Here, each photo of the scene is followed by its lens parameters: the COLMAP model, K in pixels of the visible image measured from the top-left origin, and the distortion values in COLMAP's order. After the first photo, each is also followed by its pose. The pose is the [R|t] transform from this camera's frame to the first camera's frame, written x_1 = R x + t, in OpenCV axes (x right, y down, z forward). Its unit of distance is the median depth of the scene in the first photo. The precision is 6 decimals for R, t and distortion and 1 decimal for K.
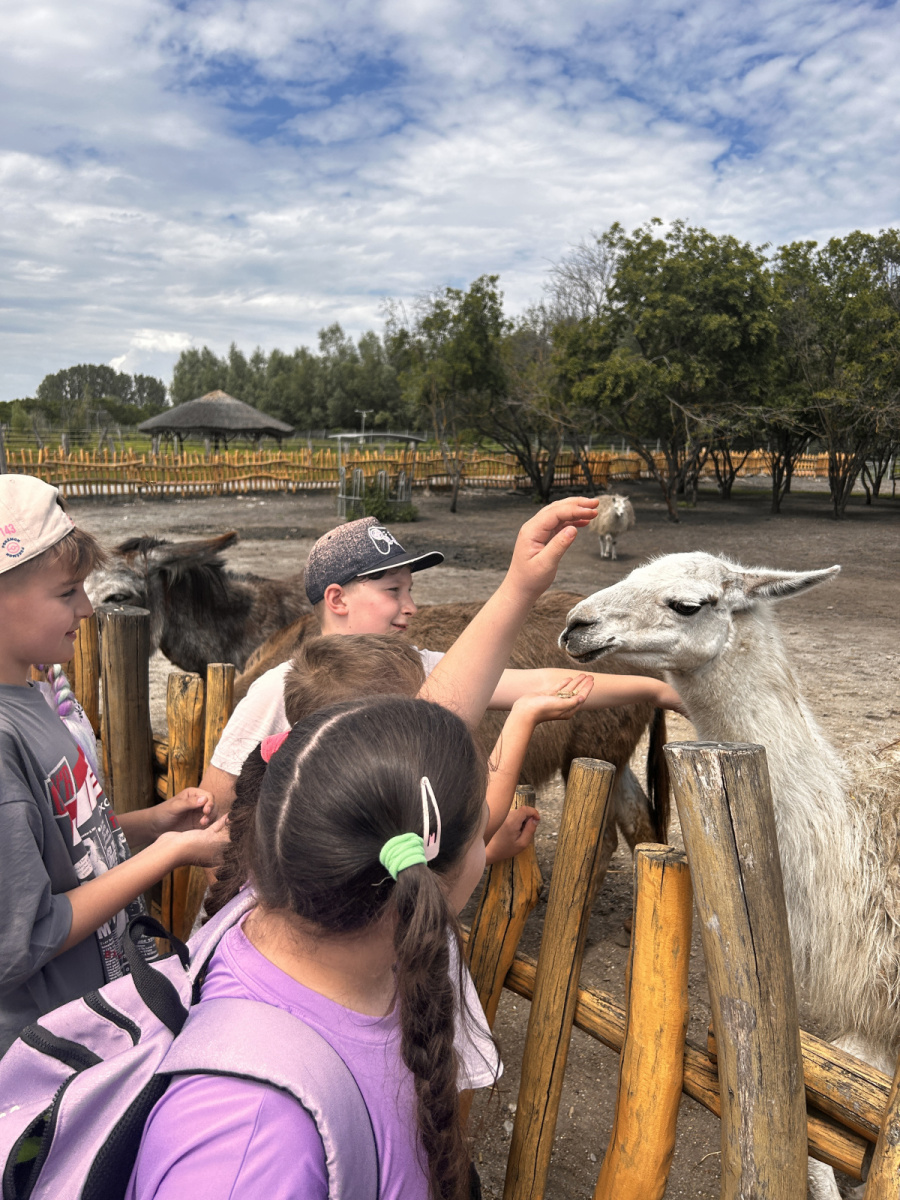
lens RADIAL K [[904.2, 0, 453.6], [0, 904.2, 612.0], [0, 0, 1]] dist [0.036707, -0.044085]
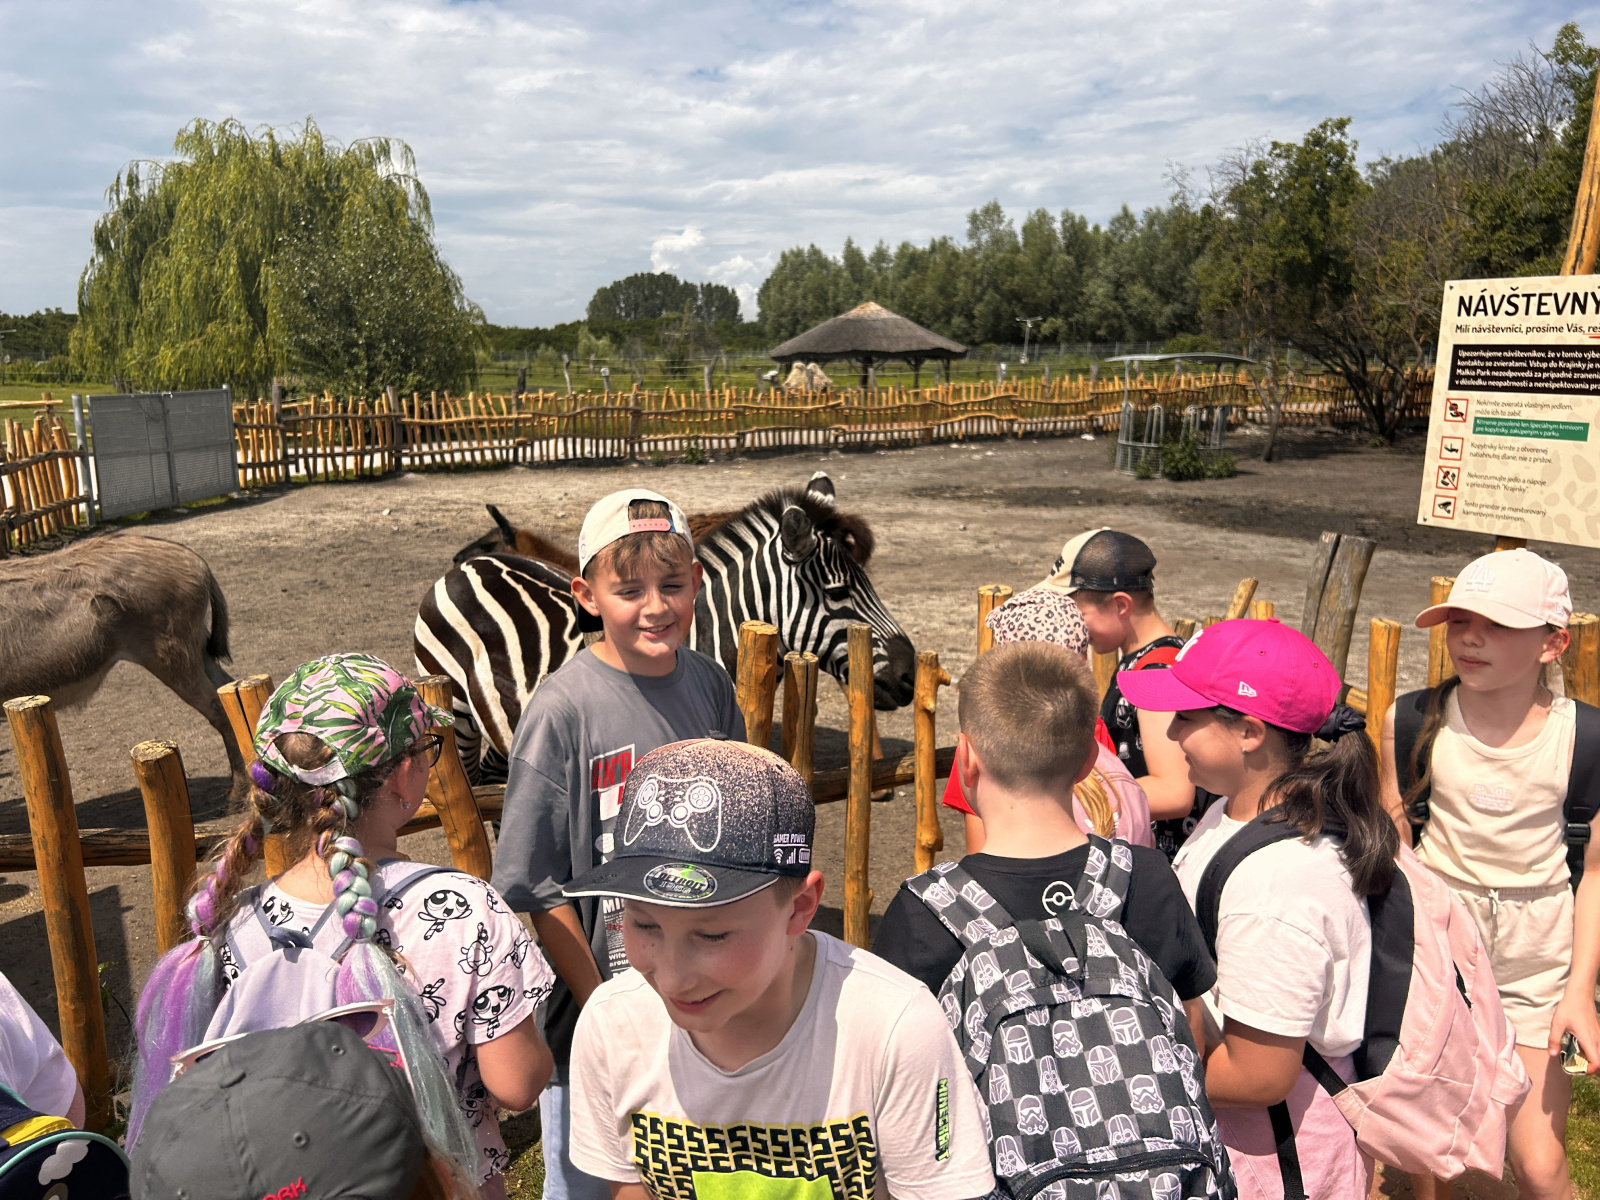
lens RADIAL K [[1205.6, 0, 782.8], [0, 1205.6, 597.3], [0, 0, 1]] dist [0.036707, -0.044085]
pose [[0.966266, 0.020798, -0.256706, -0.121981], [-0.018720, 0.999769, 0.010535, -0.009273], [0.256866, -0.005374, 0.966432, -0.000892]]
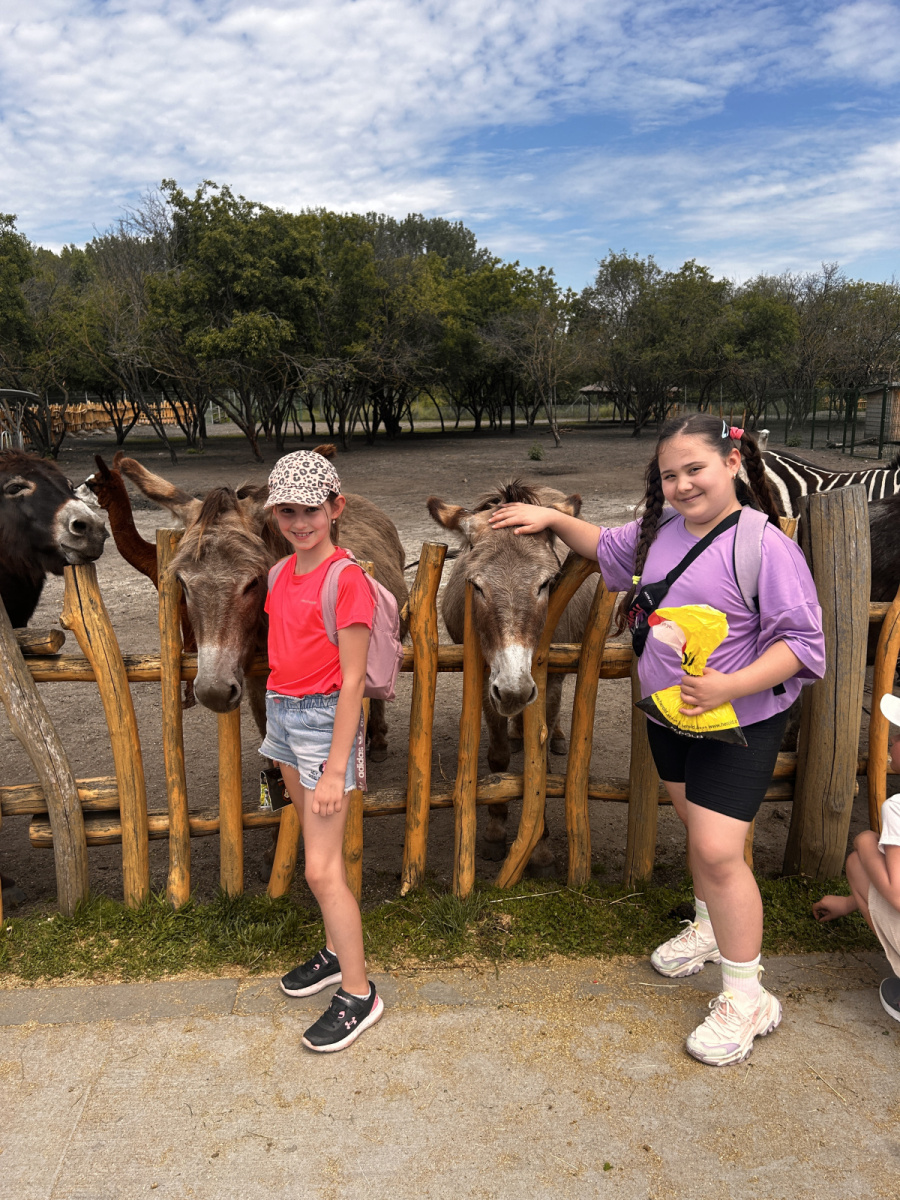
lens RADIAL K [[904.2, 0, 449.7], [0, 904.2, 596.9], [0, 0, 1]] dist [0.036707, -0.044085]
pose [[0.681348, -0.193377, 0.705953, -0.379641], [0.168894, 0.979979, 0.105432, -0.015266], [-0.712208, 0.047396, 0.700367, 0.060198]]
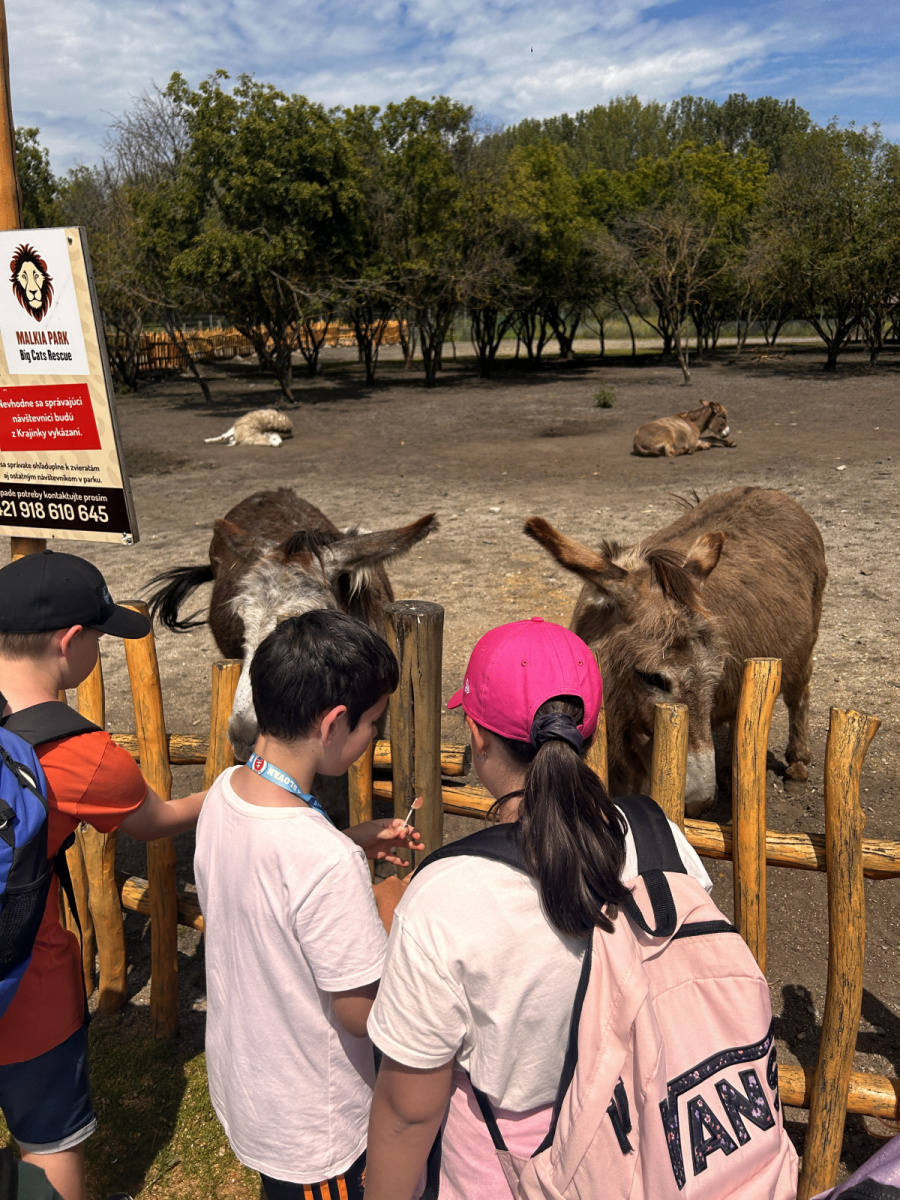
lens RADIAL K [[904.2, 0, 442.0], [0, 904.2, 609.3], [0, 0, 1]] dist [0.036707, -0.044085]
pose [[0.885215, -0.188803, 0.425145, -0.066160], [0.132464, 0.978402, 0.158690, -0.012345], [-0.445924, -0.084158, 0.891106, 0.024186]]
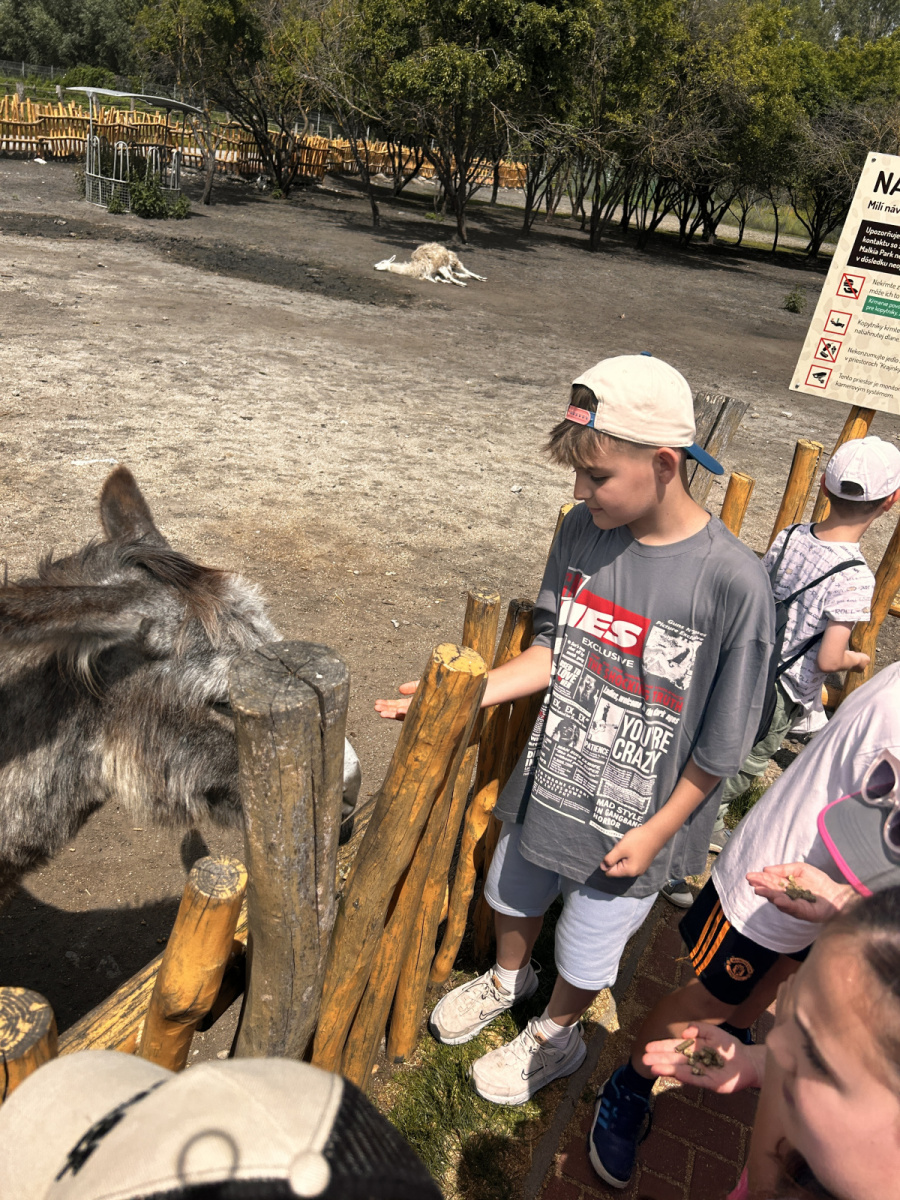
lens RADIAL K [[904.2, 0, 445.0], [0, 904.2, 612.1], [0, 0, 1]] dist [0.036707, -0.044085]
pose [[0.914139, -0.082748, 0.396867, -0.169931], [-0.048272, 0.949765, 0.309219, -0.022953], [-0.402518, -0.301827, 0.864222, 0.056828]]
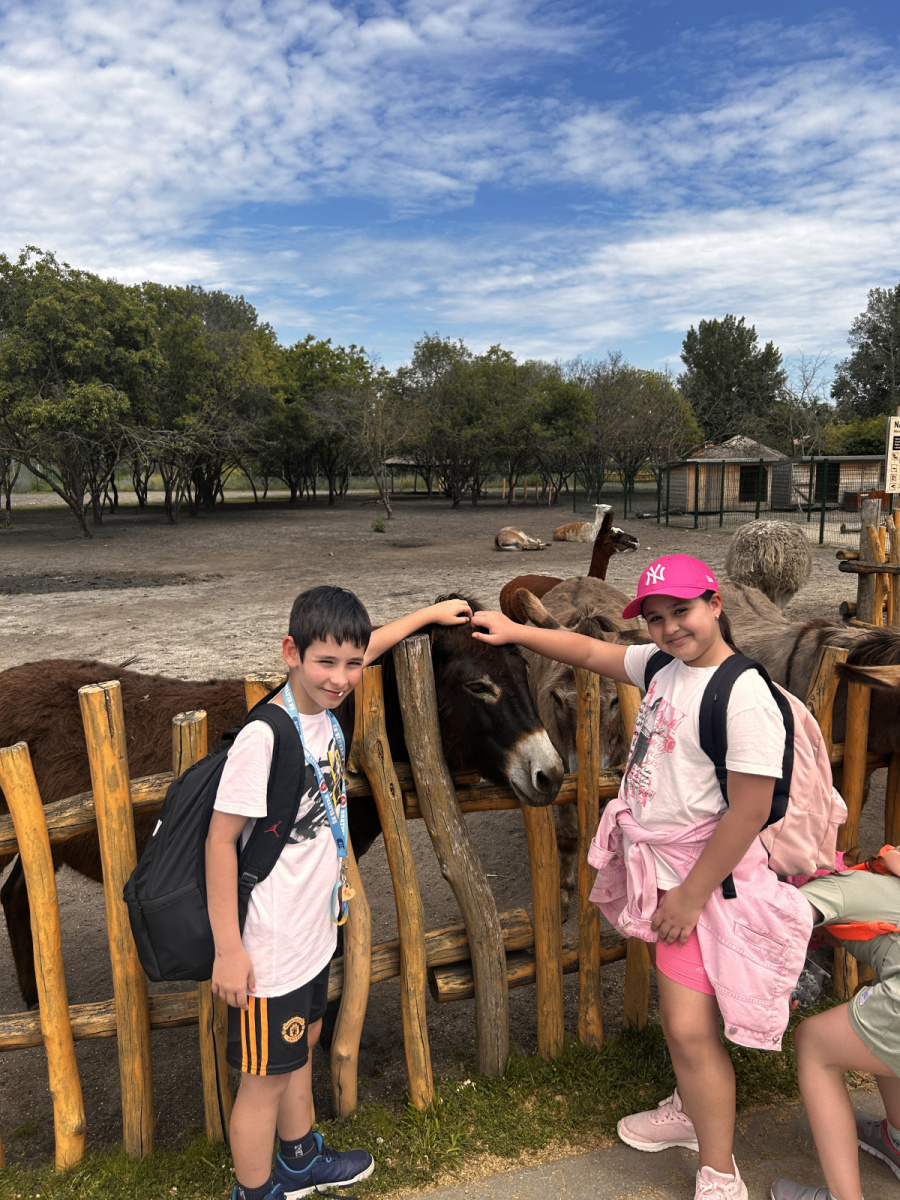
lens RADIAL K [[904.2, 0, 445.5], [0, 904.2, 607.0], [0, 0, 1]] dist [0.036707, -0.044085]
pose [[0.486837, -0.167631, 0.857257, -0.430152], [0.186223, 0.978768, 0.085636, -0.032718], [-0.853411, 0.117950, 0.507718, 0.114129]]
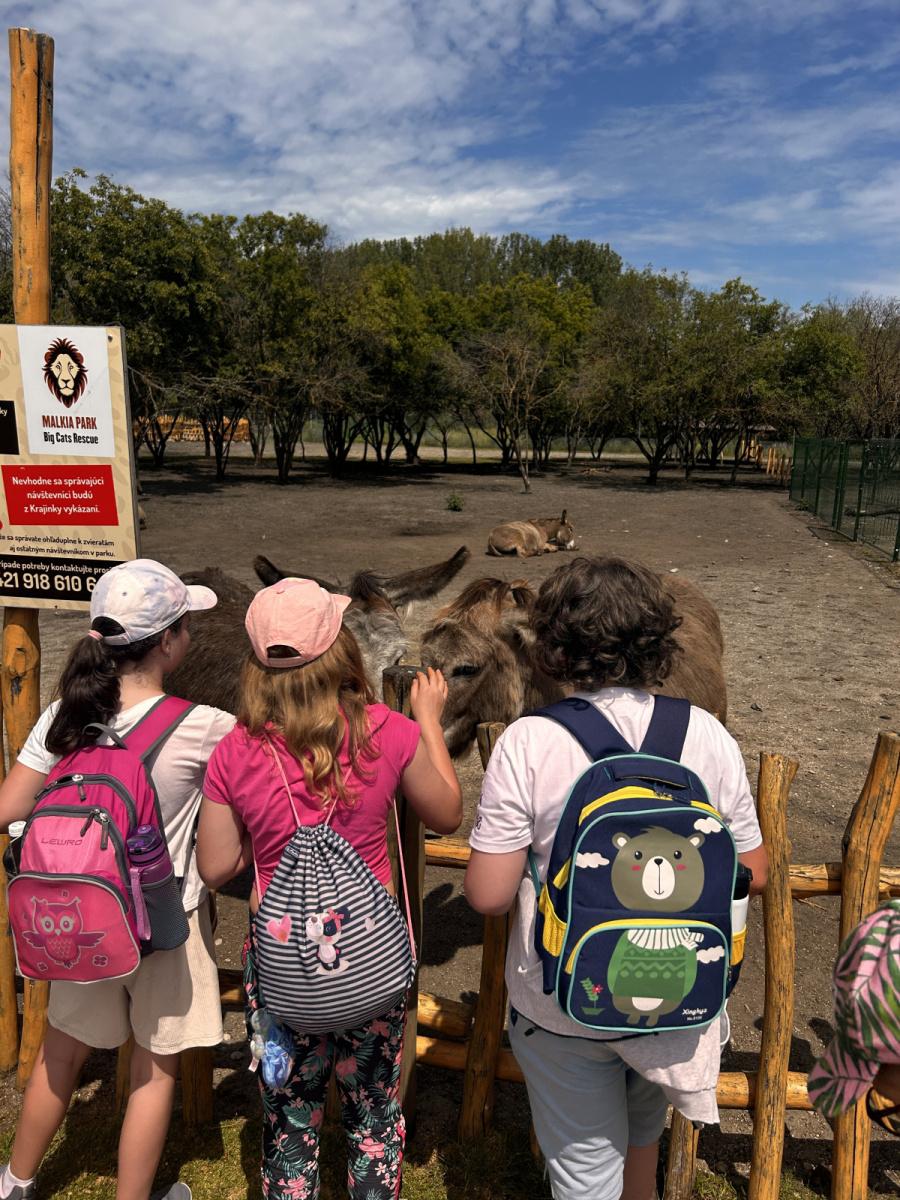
lens RADIAL K [[904.2, 0, 449.7], [0, 904.2, 614.4], [0, 0, 1]] dist [0.036707, -0.044085]
pose [[0.790656, -0.134277, 0.597355, -0.083082], [0.107881, 0.990943, 0.079959, -0.012545], [-0.602681, 0.001224, 0.797981, 0.022486]]
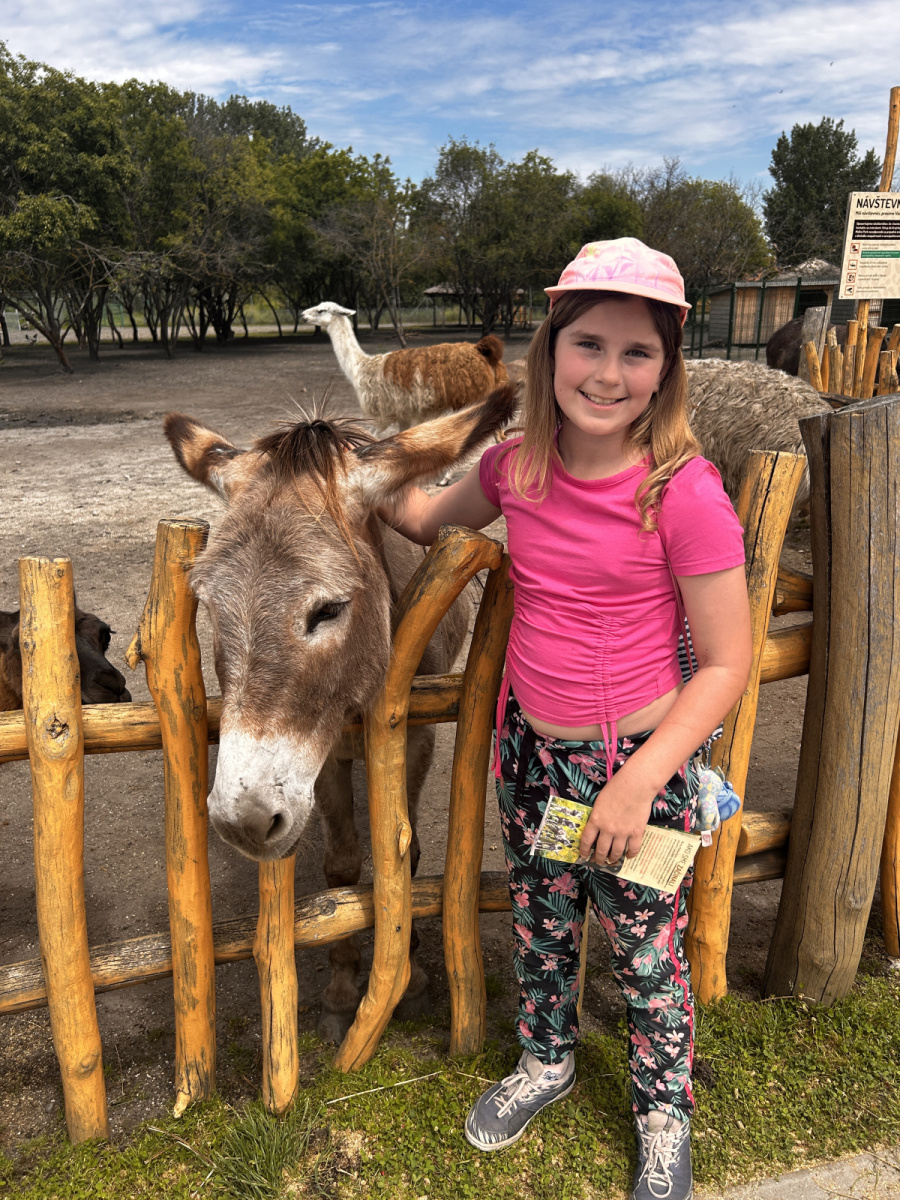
lens RADIAL K [[904.2, 0, 452.5], [0, 904.2, 607.3], [0, 0, 1]] dist [0.036707, -0.044085]
pose [[0.548181, -0.302389, 0.779781, -0.344740], [0.185470, 0.953089, 0.239212, -0.015789], [-0.815536, 0.013495, 0.578549, 0.086585]]
